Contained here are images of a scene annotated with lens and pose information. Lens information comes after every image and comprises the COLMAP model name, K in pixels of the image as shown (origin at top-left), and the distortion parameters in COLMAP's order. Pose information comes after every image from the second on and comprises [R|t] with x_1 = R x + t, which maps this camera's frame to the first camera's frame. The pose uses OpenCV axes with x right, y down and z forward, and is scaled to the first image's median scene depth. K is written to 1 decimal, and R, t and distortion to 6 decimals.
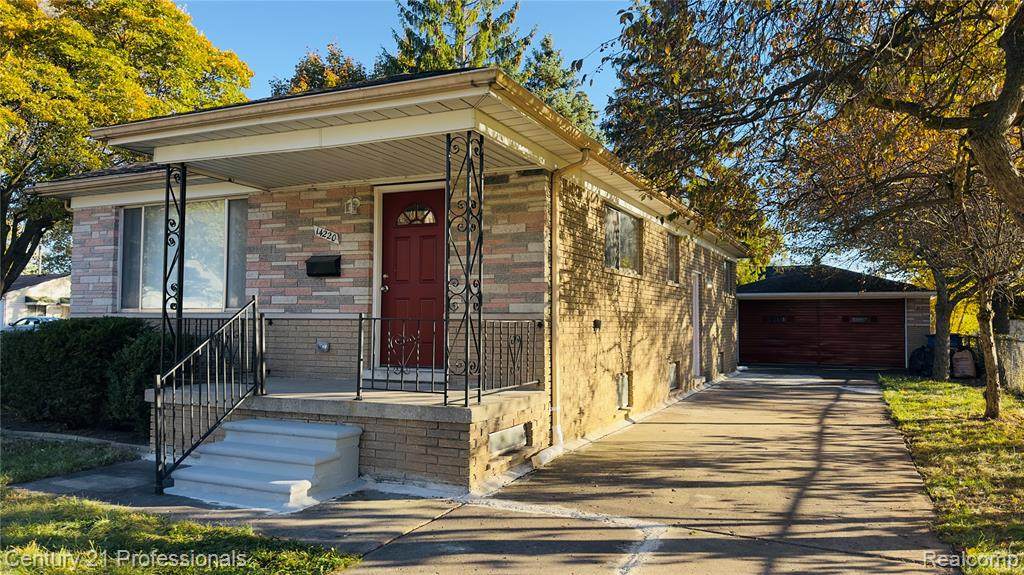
lens RADIAL K [[722.7, 0, 512.0], [0, 722.7, 287.5], [0, 0, 1]] dist [0.055611, -0.001171]
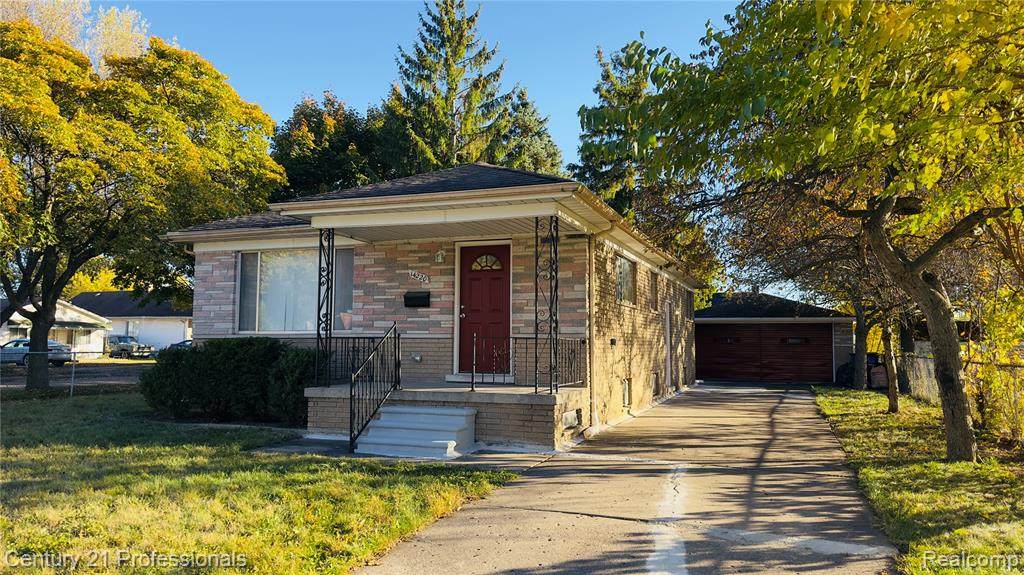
lens RADIAL K [[704.1, 0, 512.0], [0, 704.1, 287.5], [0, 0, 1]] dist [0.081343, -0.000666]
pose [[0.997642, 0.005117, 0.068436, -0.144670], [-0.002876, 0.999458, -0.032803, -0.007422], [-0.068566, 0.032529, 0.997116, -0.287382]]
